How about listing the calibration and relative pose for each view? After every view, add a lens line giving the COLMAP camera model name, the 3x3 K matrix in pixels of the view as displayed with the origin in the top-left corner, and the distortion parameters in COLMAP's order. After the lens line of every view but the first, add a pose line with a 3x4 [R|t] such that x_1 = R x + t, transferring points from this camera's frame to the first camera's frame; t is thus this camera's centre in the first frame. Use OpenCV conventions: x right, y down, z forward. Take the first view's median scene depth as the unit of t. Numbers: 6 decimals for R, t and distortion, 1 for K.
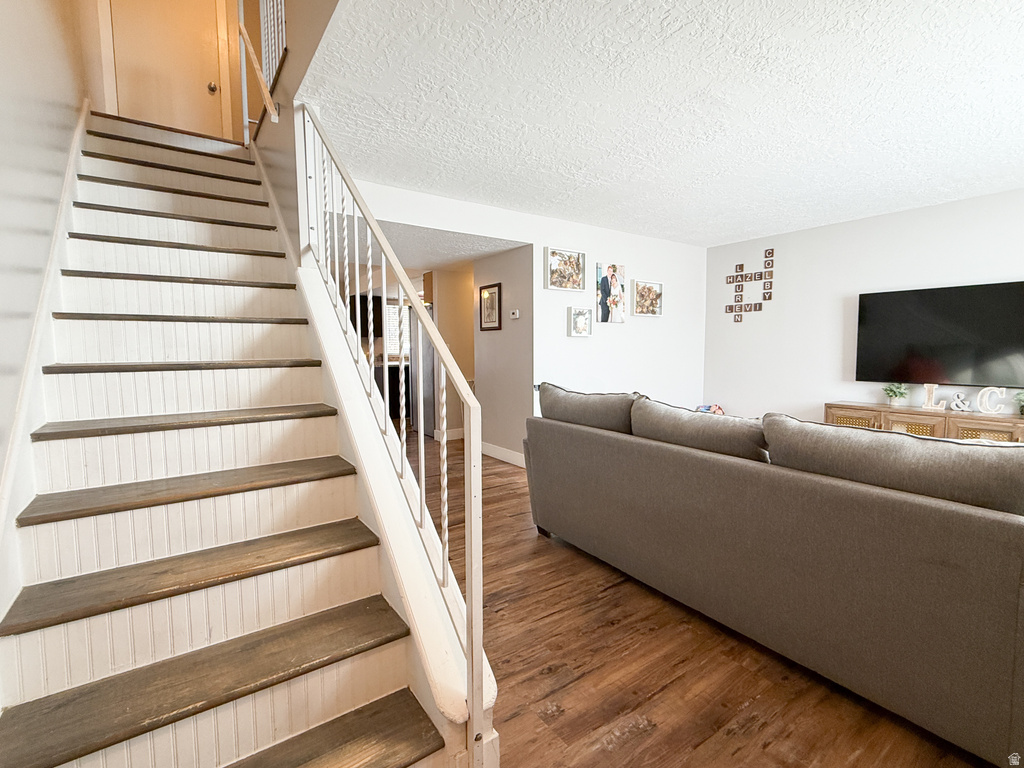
lens RADIAL K [[473.8, 0, 511.5], [0, 473.8, 383.3], [0, 0, 1]] dist [-0.001178, -0.000510]
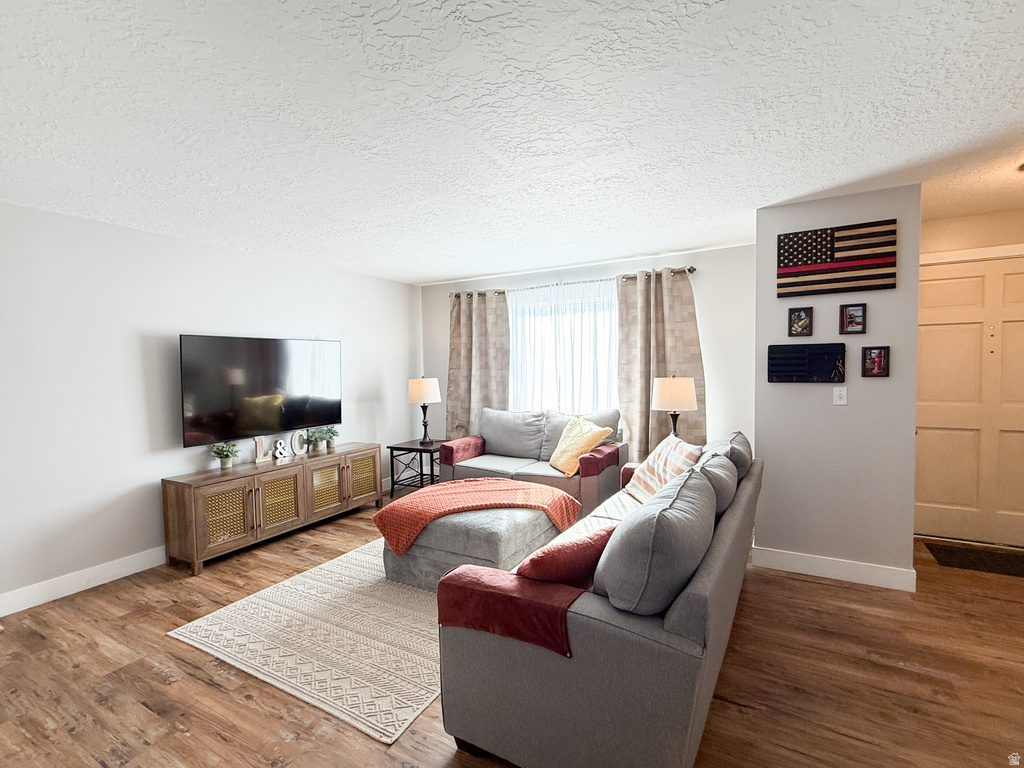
lens RADIAL K [[473.8, 0, 512.0], [0, 473.8, 386.9], [0, 0, 1]] dist [-0.001178, -0.000510]
pose [[-0.428375, -0.027849, 0.903172, -0.383899], [0.092672, 0.992900, 0.074570, -0.234019], [-0.898836, 0.115643, -0.422753, 1.777303]]
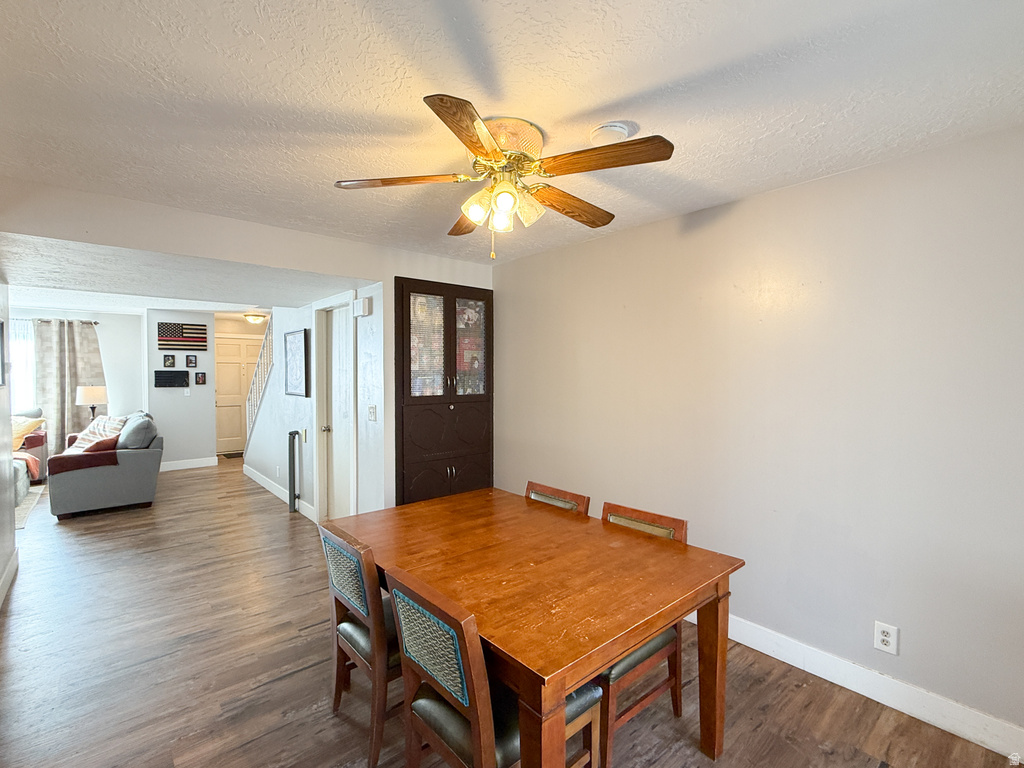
lens RADIAL K [[473.8, 0, 513.4], [0, 473.8, 386.0], [0, 0, 1]] dist [-0.001178, -0.000510]
pose [[-0.994080, 0.007611, -0.108381, -1.349607], [-0.004084, 0.994221, 0.107277, -0.406661], [0.108572, 0.107084, -0.988304, 3.641679]]
